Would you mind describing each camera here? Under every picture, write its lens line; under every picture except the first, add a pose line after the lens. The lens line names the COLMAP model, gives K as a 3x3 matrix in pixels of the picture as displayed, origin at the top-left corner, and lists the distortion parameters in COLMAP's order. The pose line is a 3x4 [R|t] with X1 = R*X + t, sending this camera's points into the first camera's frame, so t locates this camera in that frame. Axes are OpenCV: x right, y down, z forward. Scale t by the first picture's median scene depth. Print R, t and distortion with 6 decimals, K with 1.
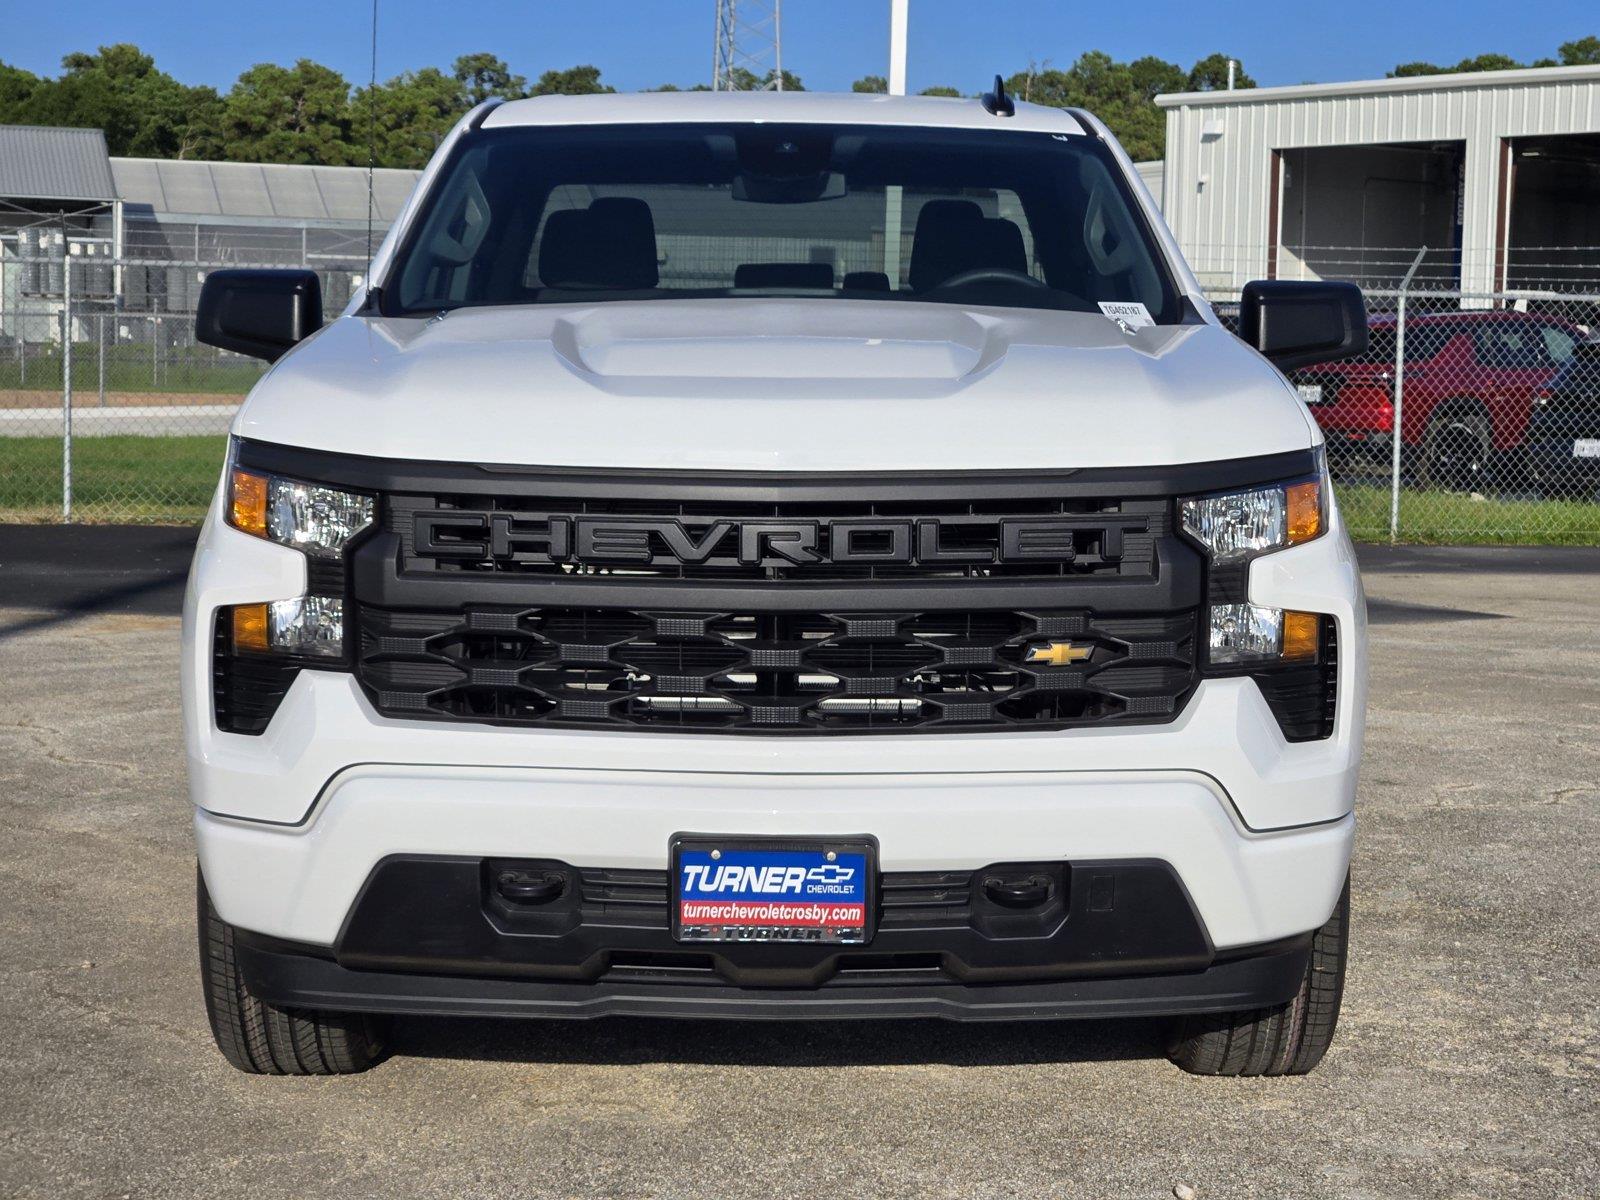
lens RADIAL K [[3078.3, 0, 846.0], [0, 3078.3, 598.2], [0, 0, 1]] dist [-0.452315, 3.972998]
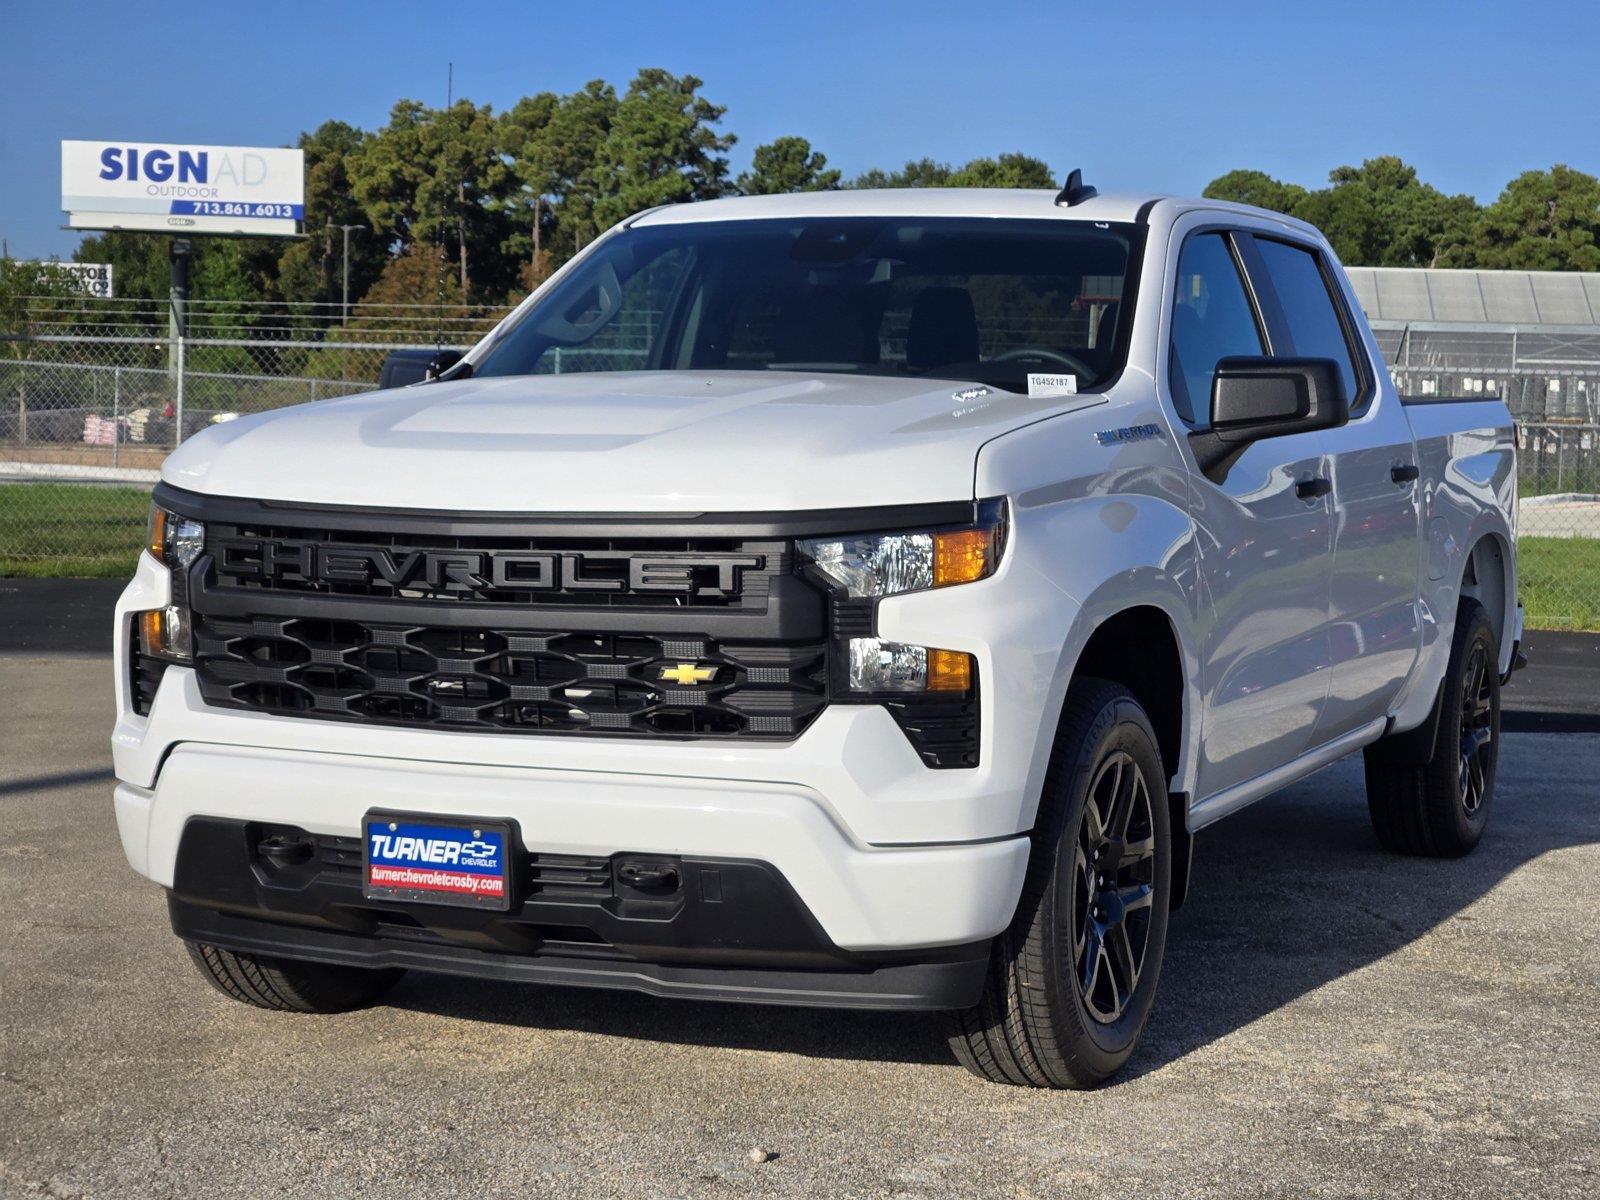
lens RADIAL K [[3078.3, 0, 846.0], [0, 3078.3, 598.2], [0, 0, 1]] dist [-0.452315, 3.972998]
pose [[0.919214, 0.028052, -0.392759, 0.582255], [-0.041709, 0.998784, -0.026280, 0.017911], [0.391544, 0.040538, 0.919266, -0.032272]]
